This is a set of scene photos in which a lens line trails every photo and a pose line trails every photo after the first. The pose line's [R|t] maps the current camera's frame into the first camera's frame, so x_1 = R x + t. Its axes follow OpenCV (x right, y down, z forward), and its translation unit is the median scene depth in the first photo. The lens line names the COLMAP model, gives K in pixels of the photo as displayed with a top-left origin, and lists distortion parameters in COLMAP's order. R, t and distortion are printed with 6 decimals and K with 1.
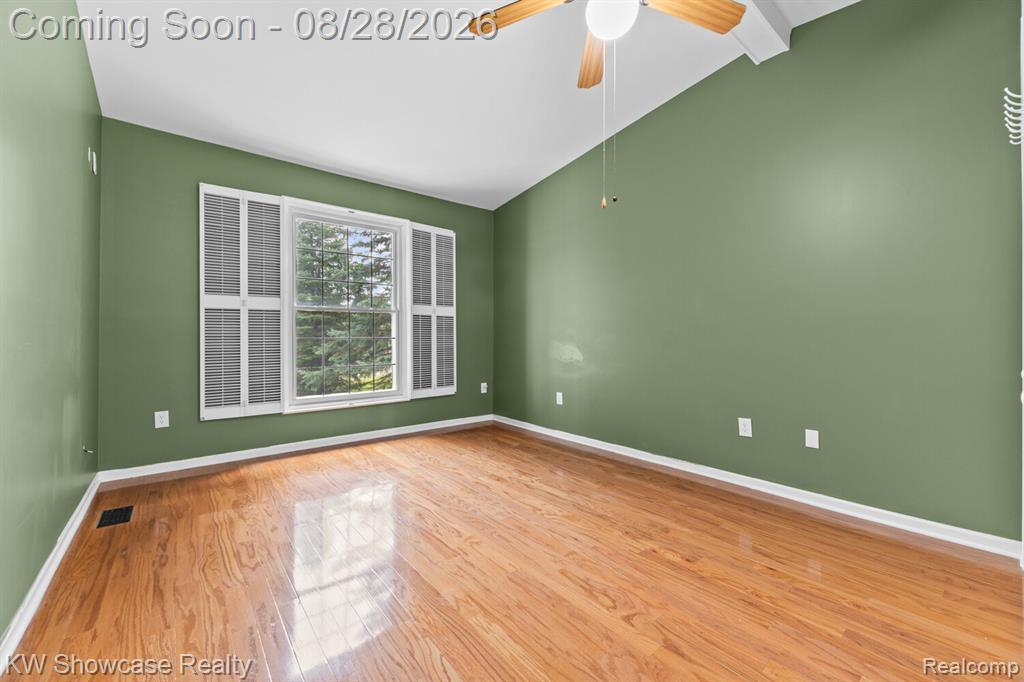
lens RADIAL K [[412.0, 0, 514.4], [0, 412.0, 338.0], [0, 0, 1]] dist [0.009729, -0.001327]
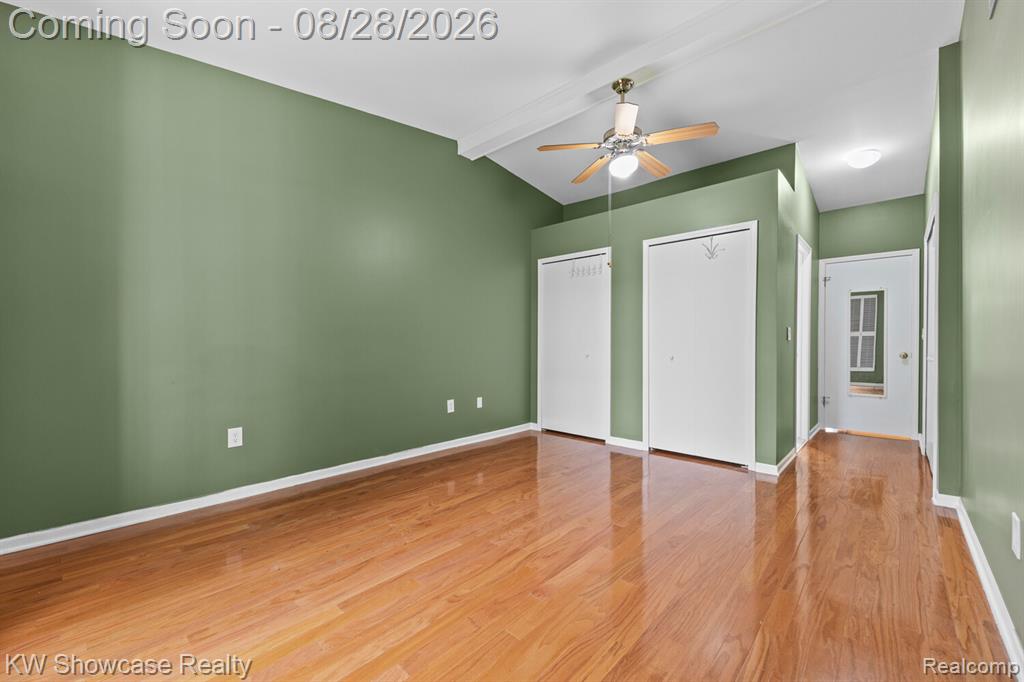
lens RADIAL K [[412.0, 0, 505.7], [0, 412.0, 345.0], [0, 0, 1]] dist [0.009729, -0.001327]
pose [[-0.132045, -0.006886, 0.991220, -0.862475], [-0.002028, 0.999976, 0.006676, -0.005512], [-0.991242, -0.001129, -0.132056, 0.985967]]
